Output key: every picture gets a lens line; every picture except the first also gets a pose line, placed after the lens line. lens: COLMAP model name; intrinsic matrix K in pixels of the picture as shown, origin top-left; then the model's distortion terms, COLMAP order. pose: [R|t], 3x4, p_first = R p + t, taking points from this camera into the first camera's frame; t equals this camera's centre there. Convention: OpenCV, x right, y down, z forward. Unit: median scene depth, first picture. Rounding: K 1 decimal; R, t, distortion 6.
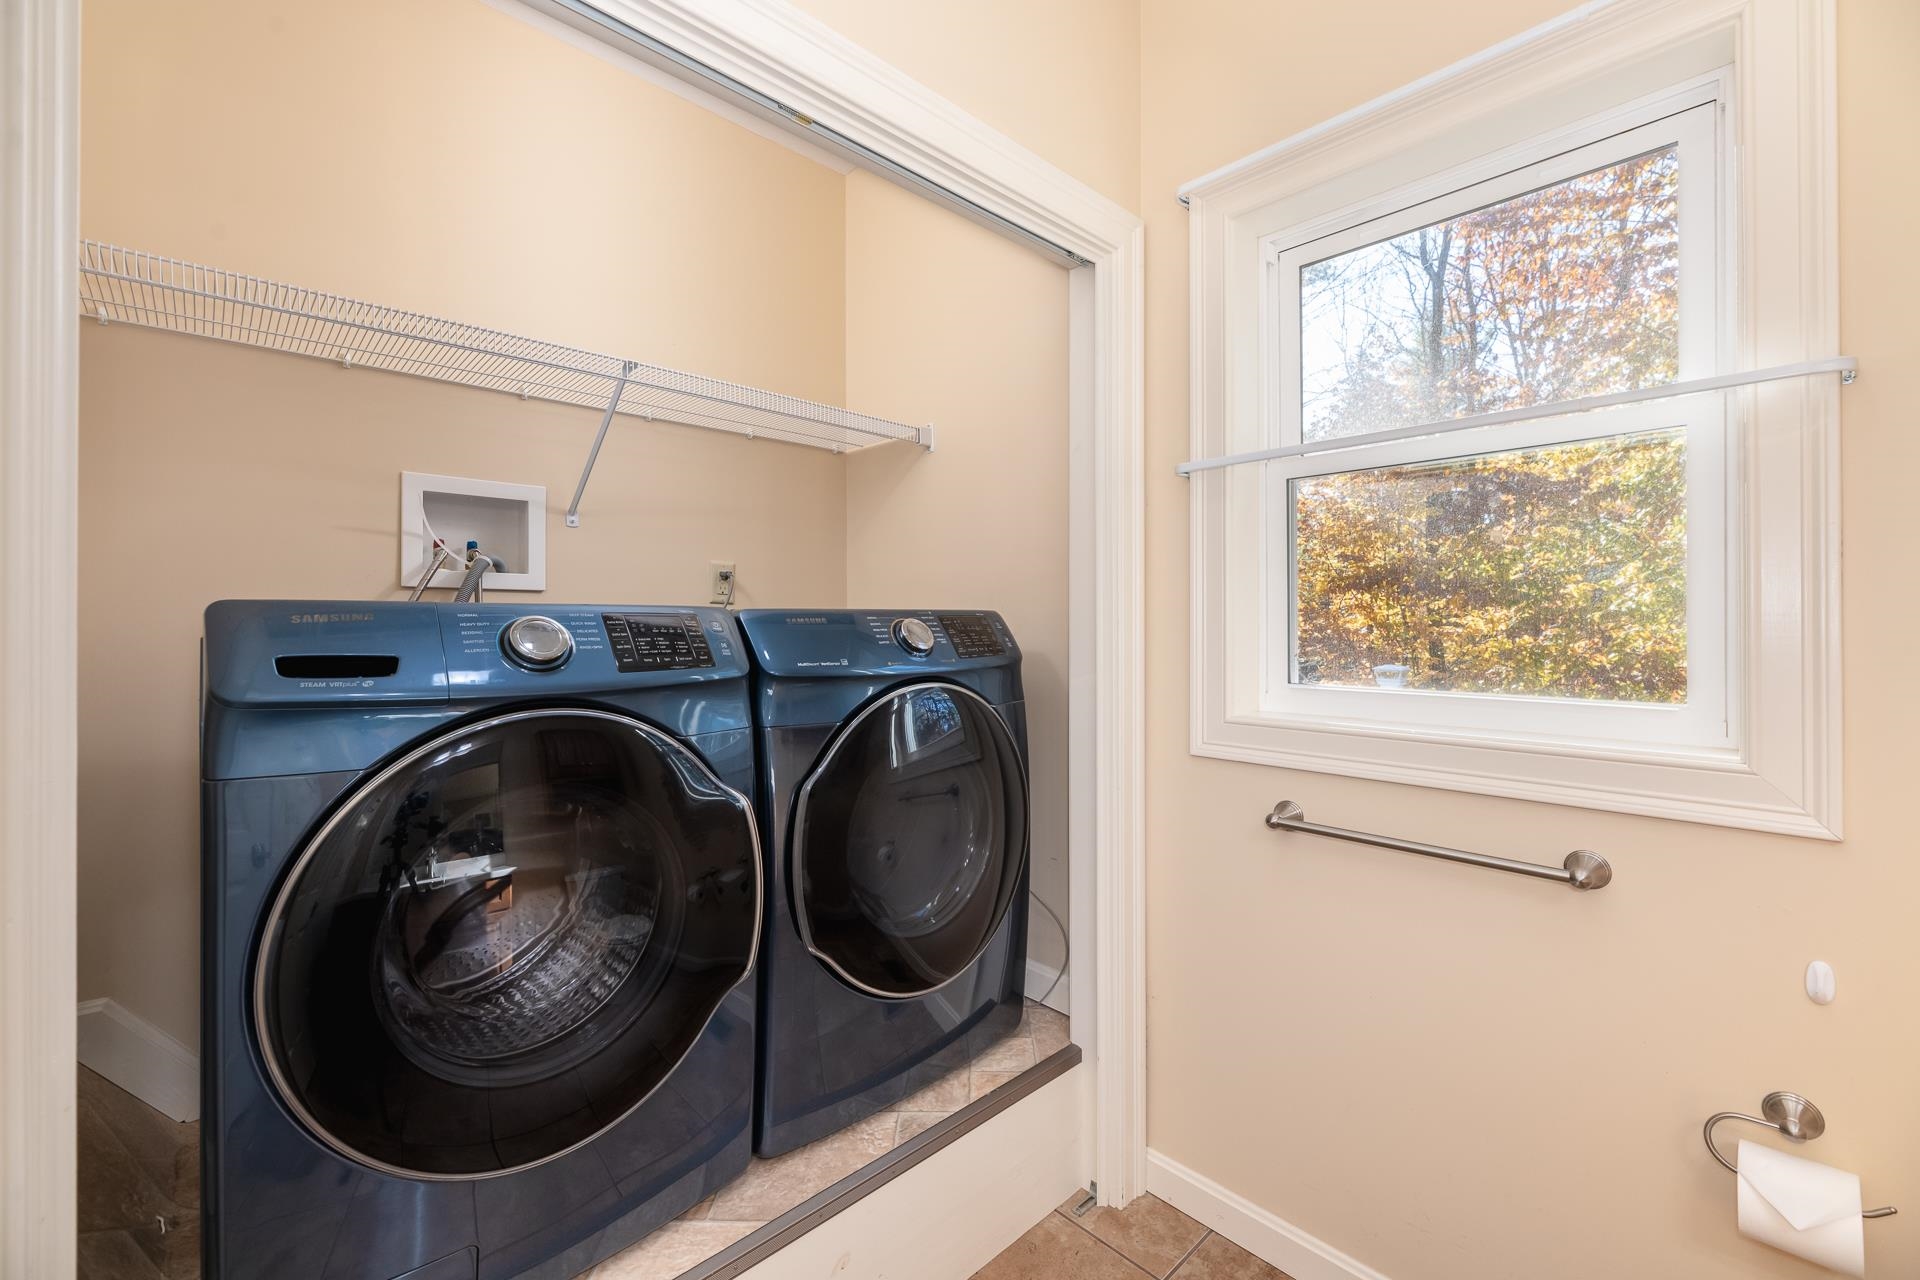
lens RADIAL K [[788.7, 0, 958.1], [0, 788.7, 626.2], [0, 0, 1]] dist [0.001150, 0.000206]
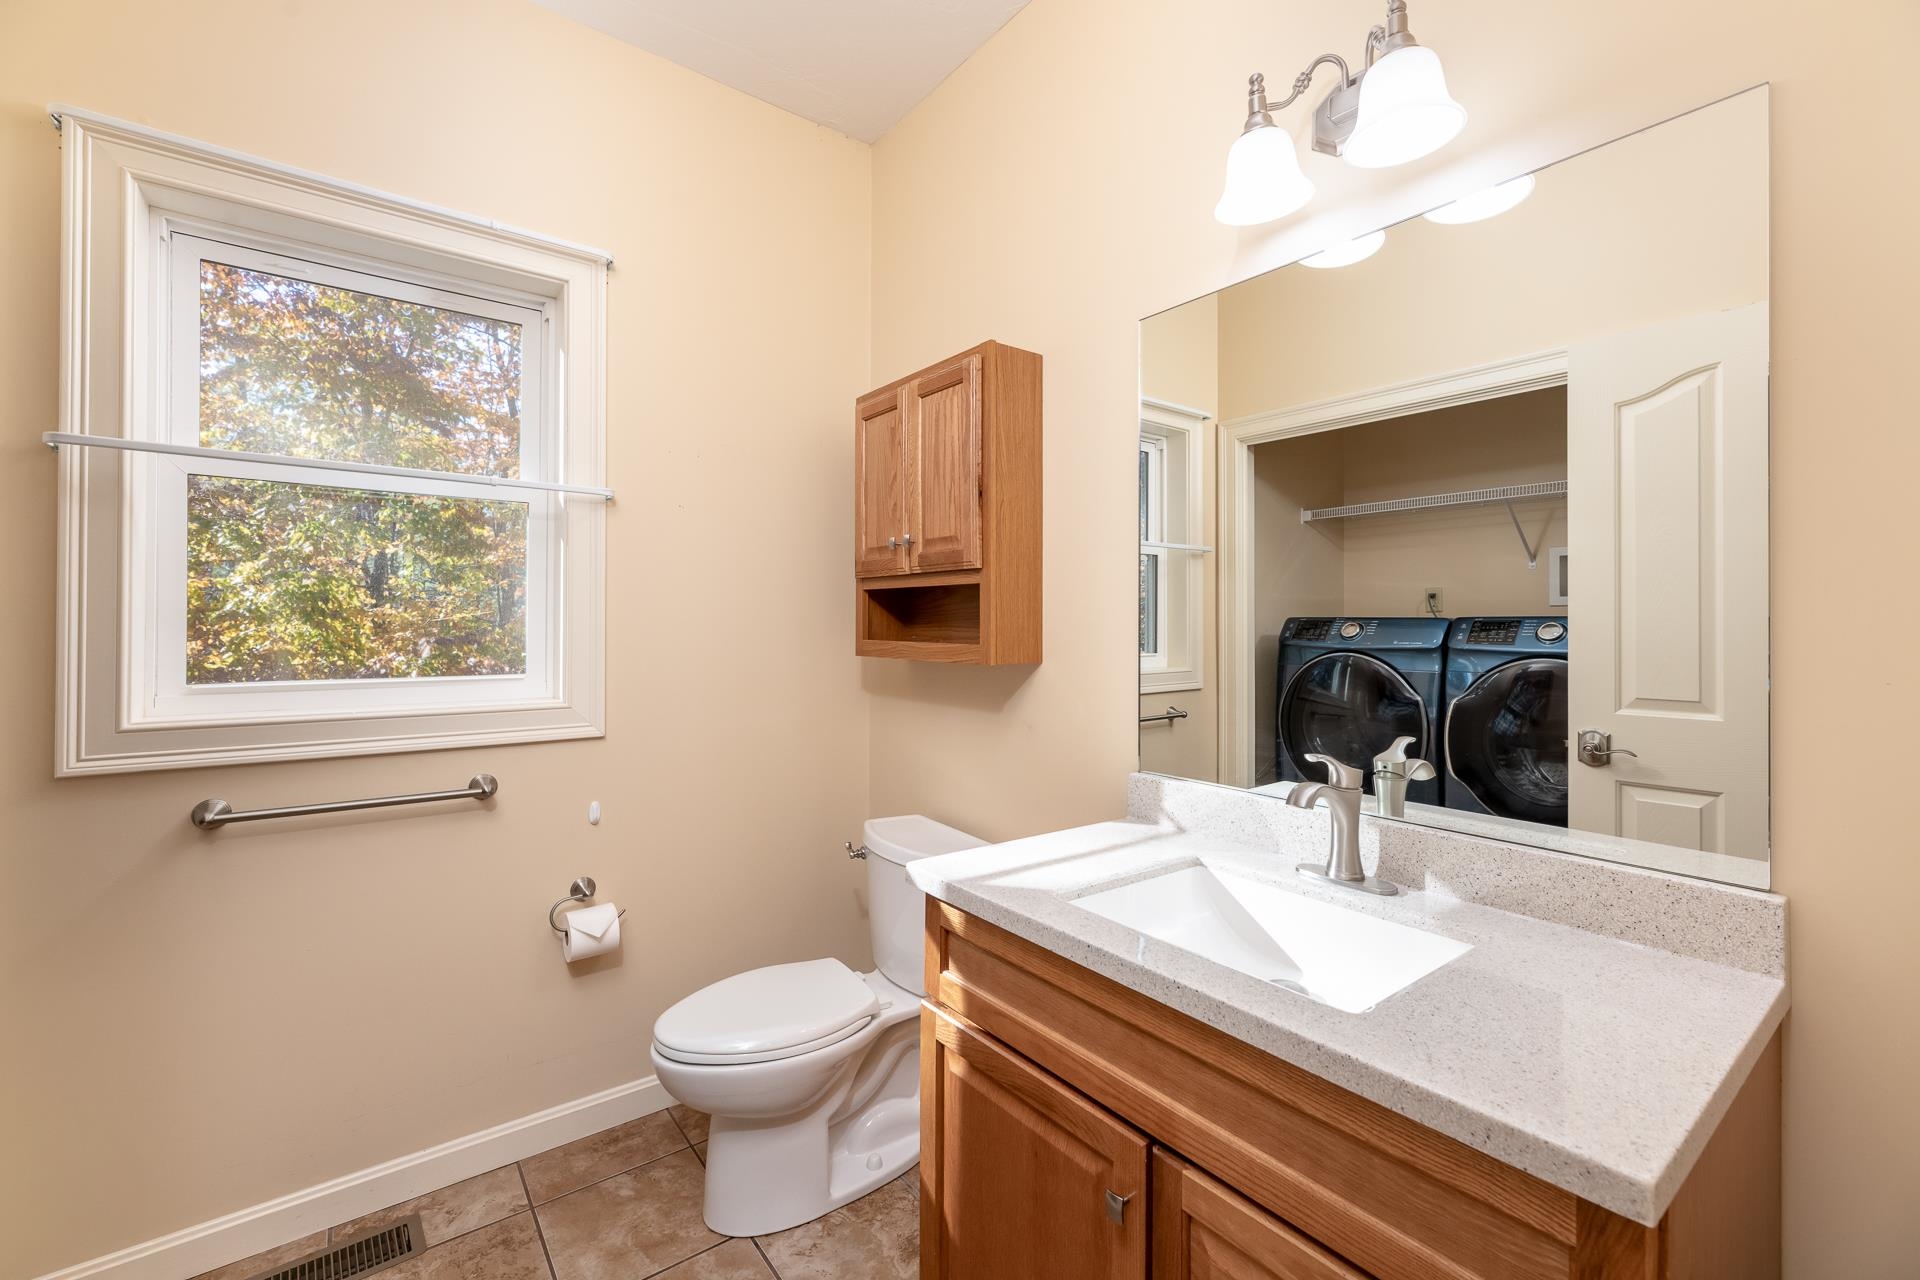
lens RADIAL K [[788.7, 0, 958.1], [0, 788.7, 626.2], [0, 0, 1]] dist [0.001150, 0.000206]
pose [[0.115951, 0.004754, 0.993244, -0.437718], [-0.004729, 0.999980, -0.004234, 0.001810], [-0.993244, -0.004206, 0.115971, -0.057907]]
